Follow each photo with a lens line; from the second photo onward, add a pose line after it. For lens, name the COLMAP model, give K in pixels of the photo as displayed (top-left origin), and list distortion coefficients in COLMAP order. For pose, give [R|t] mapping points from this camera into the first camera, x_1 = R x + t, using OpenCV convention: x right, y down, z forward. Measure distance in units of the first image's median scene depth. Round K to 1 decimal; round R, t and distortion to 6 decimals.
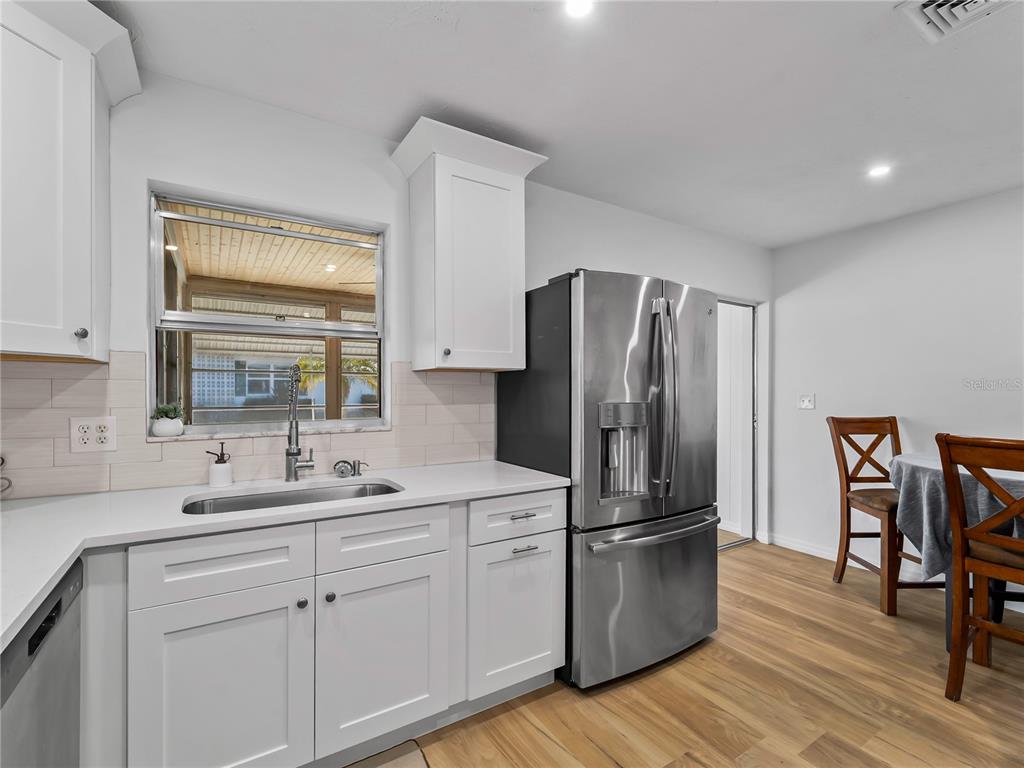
lens RADIAL K [[471.9, 0, 511.3], [0, 471.9, 393.5], [0, 0, 1]] dist [-0.003865, 0.000141]
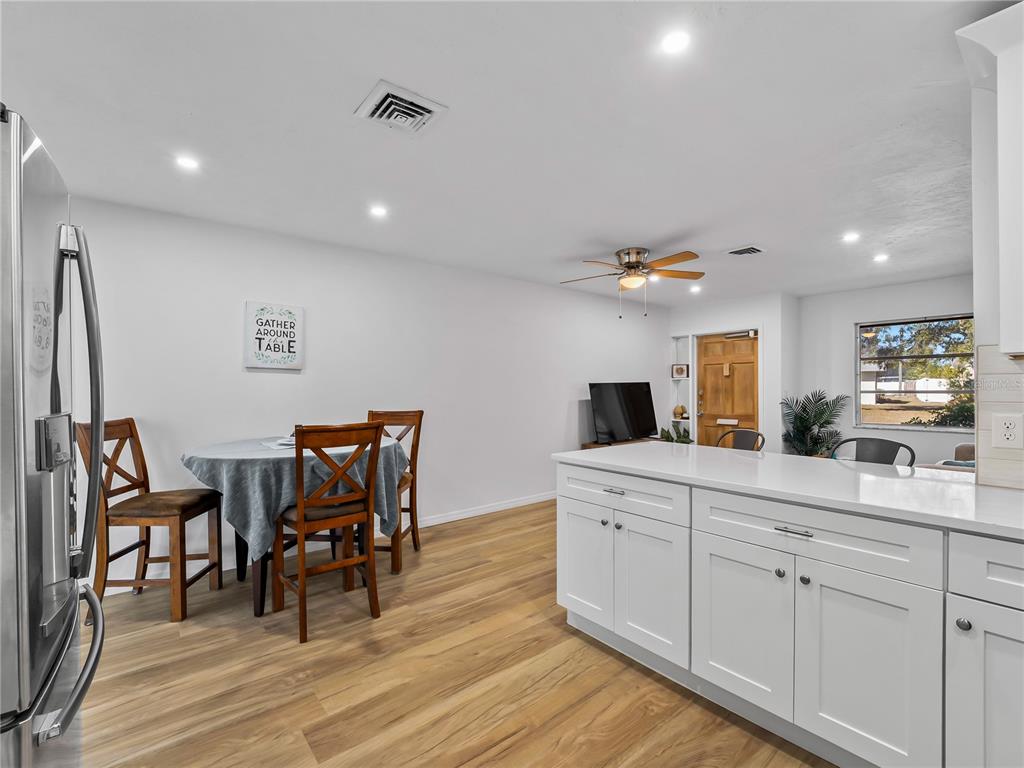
lens RADIAL K [[471.9, 0, 514.4], [0, 471.9, 389.1], [0, 0, 1]] dist [-0.003865, 0.000141]
pose [[-0.122788, -0.009432, 0.992388, -0.341952], [0.014515, 0.999831, 0.011299, -0.012633], [-0.992327, 0.015792, -0.122631, 0.597221]]
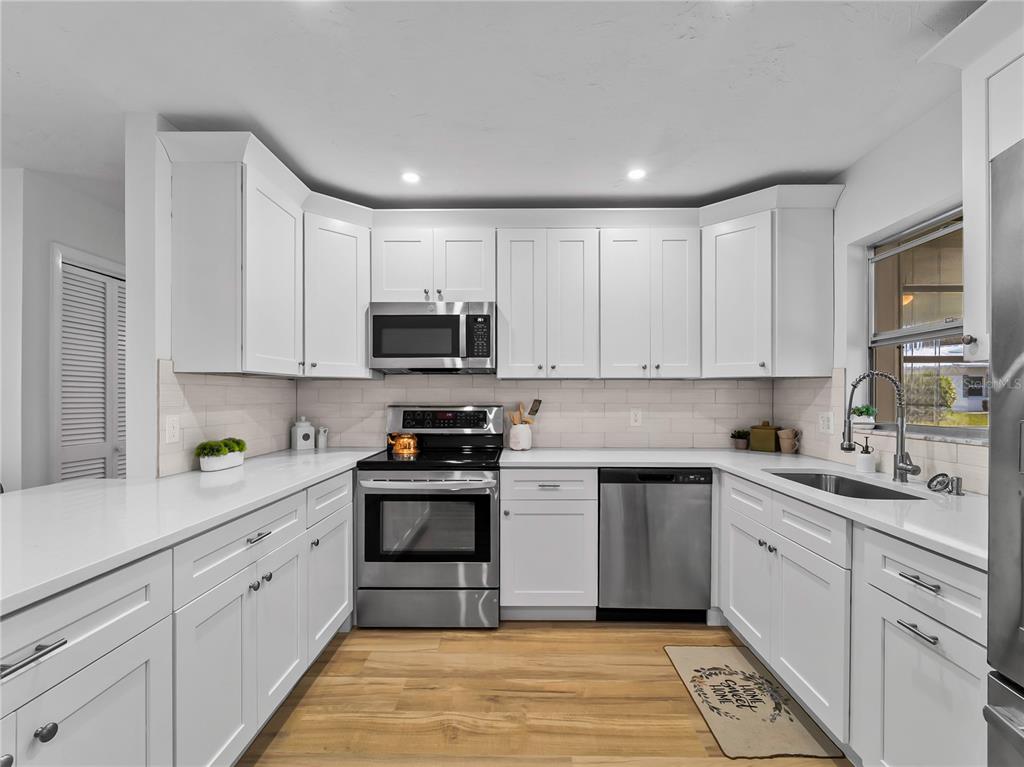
lens RADIAL K [[471.9, 0, 513.7], [0, 471.9, 388.4], [0, 0, 1]] dist [-0.003865, 0.000141]
pose [[-0.552377, -0.016046, -0.833440, 0.847791], [-0.010374, 0.999870, -0.012374, 0.001951], [0.833530, 0.001811, -0.552471, 0.840687]]
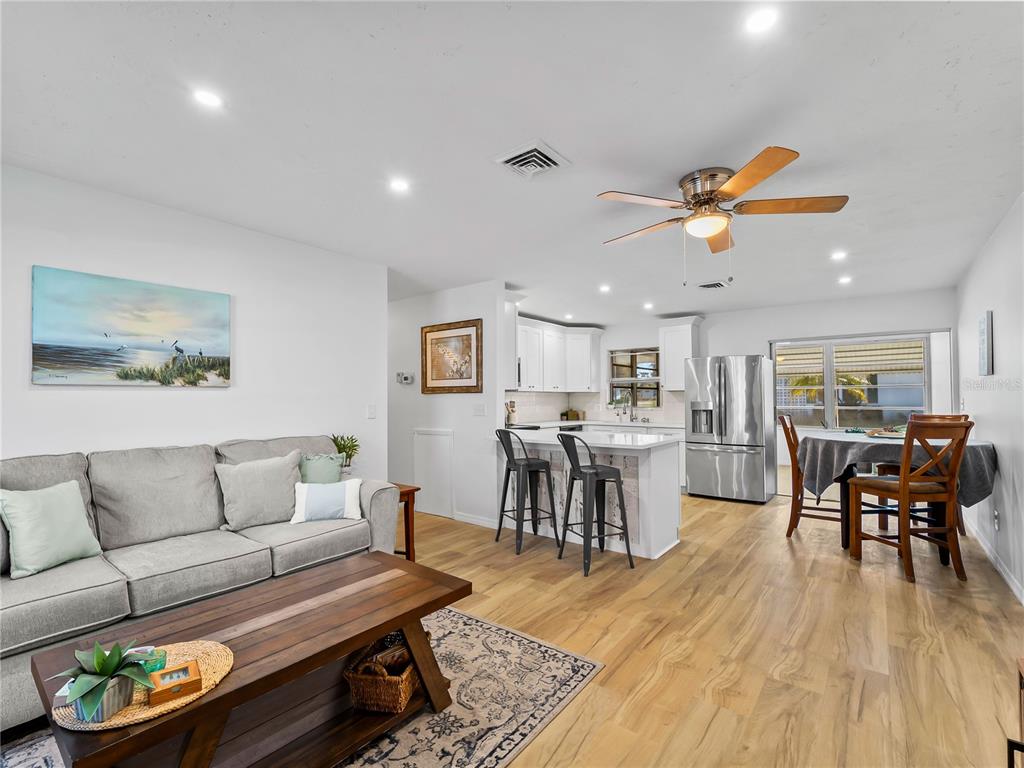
lens RADIAL K [[471.9, 0, 508.4], [0, 471.9, 389.5], [0, 0, 1]] dist [-0.003865, 0.000141]
pose [[0.335685, -0.023830, -0.941673, 2.721746], [-0.003672, 0.999639, -0.026606, 0.026165], [0.941967, 0.012389, 0.335476, -1.187773]]
